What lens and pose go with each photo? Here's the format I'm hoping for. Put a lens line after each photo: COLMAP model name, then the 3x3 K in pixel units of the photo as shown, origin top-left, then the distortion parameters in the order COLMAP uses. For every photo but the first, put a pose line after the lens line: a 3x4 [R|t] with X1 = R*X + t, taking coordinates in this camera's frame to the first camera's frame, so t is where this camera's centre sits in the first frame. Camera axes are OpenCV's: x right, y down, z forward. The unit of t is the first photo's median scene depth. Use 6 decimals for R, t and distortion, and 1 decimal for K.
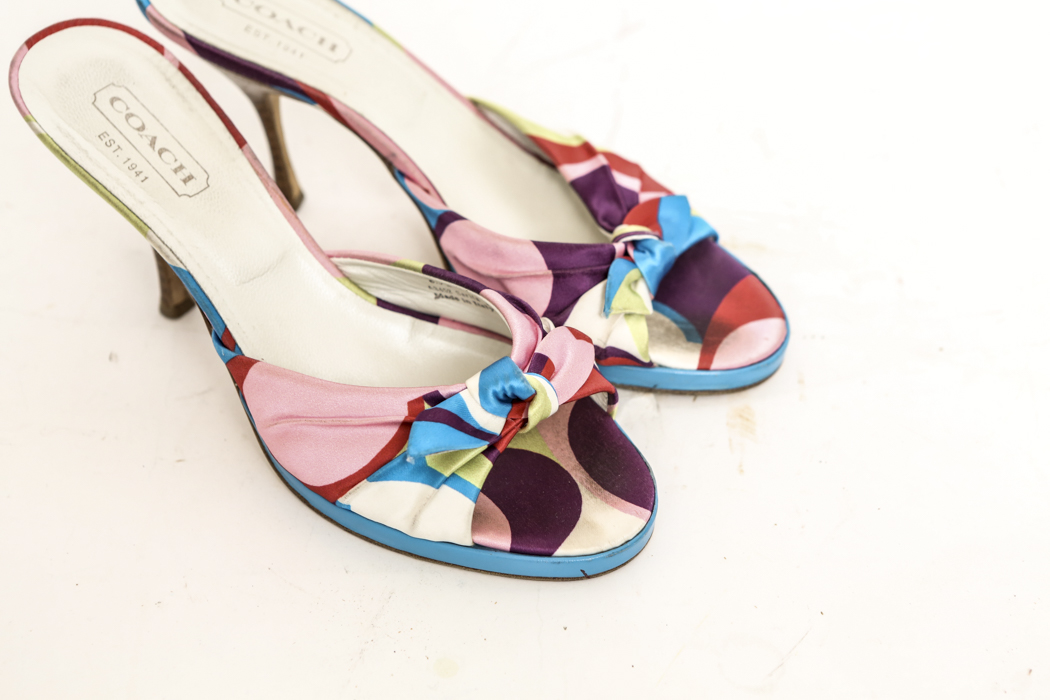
lens RADIAL K [[2112.5, 0, 525.0], [0, 2112.5, 350.0], [0, 0, 1]] dist [0.375922, 0.237199]
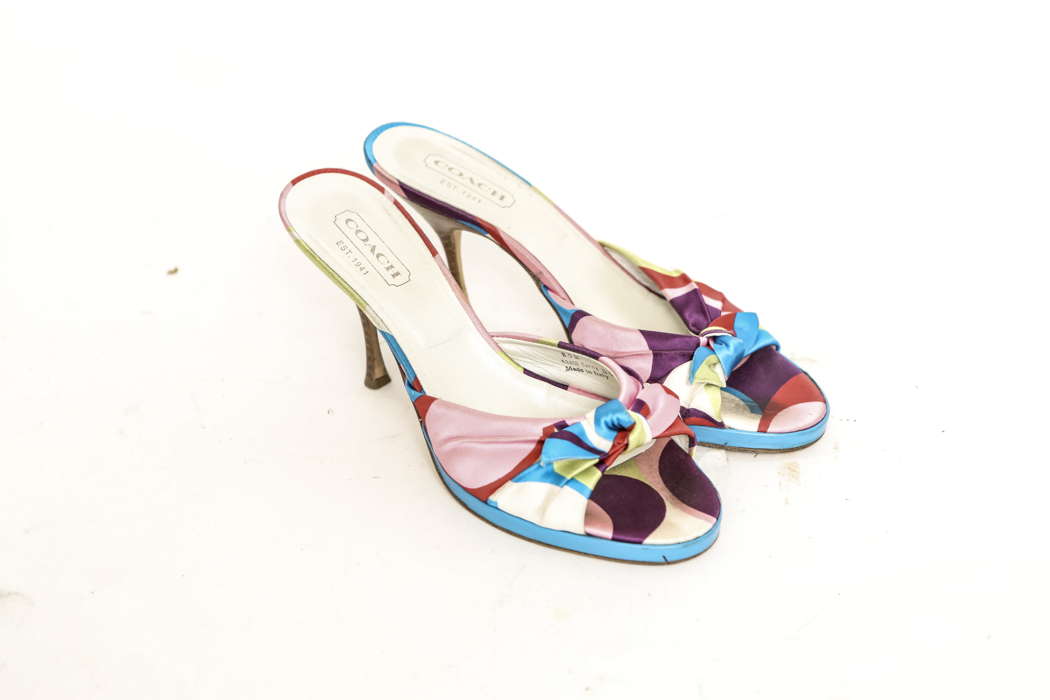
lens RADIAL K [[2112.5, 0, 525.0], [0, 2112.5, 350.0], [0, 0, 1]] dist [0.375922, 0.237199]
pose [[0.996887, 0.044272, -0.065240, 0.019875], [-0.054201, 0.985744, -0.159282, 0.183818], [0.057258, 0.162323, 0.985075, -0.354233]]
